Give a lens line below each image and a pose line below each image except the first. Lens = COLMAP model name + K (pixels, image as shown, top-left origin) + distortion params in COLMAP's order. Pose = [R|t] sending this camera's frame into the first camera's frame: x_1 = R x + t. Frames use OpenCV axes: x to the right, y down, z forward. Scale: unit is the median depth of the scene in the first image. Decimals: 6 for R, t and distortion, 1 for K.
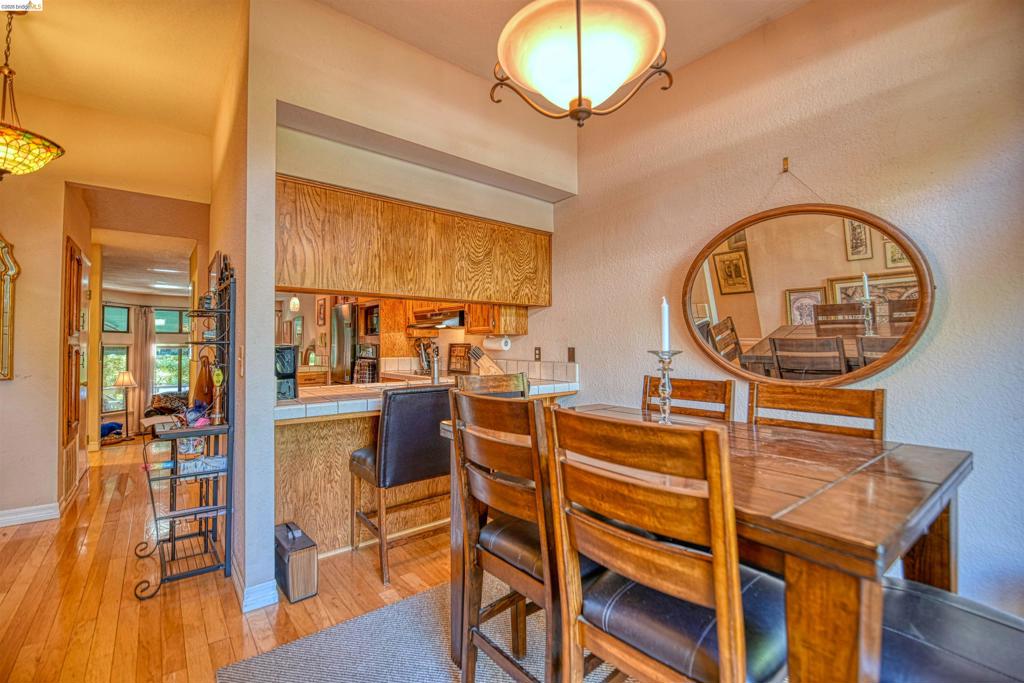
lens RADIAL K [[441.5, 0, 510.7], [0, 441.5, 337.9], [0, 0, 1]] dist [-0.000194, -0.000097]
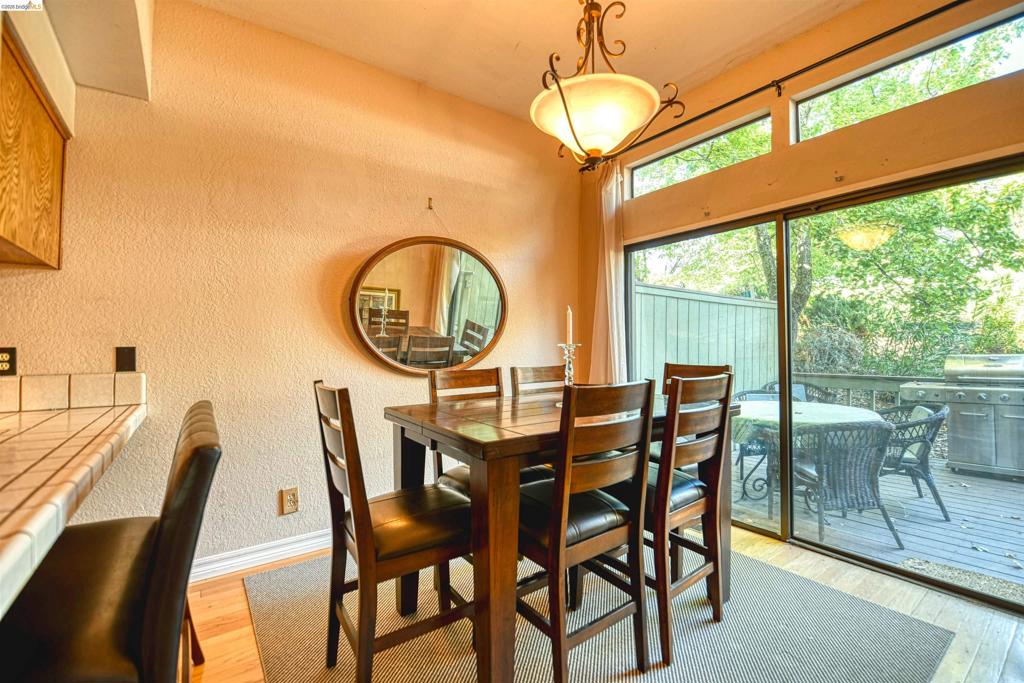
lens RADIAL K [[441.5, 0, 512.0], [0, 441.5, 339.4], [0, 0, 1]] dist [-0.000194, -0.000097]
pose [[0.044220, -0.000270, 0.999022, -0.570531], [-0.014253, 0.999898, 0.000901, 0.004498], [-0.998920, -0.014279, 0.044212, 0.592597]]
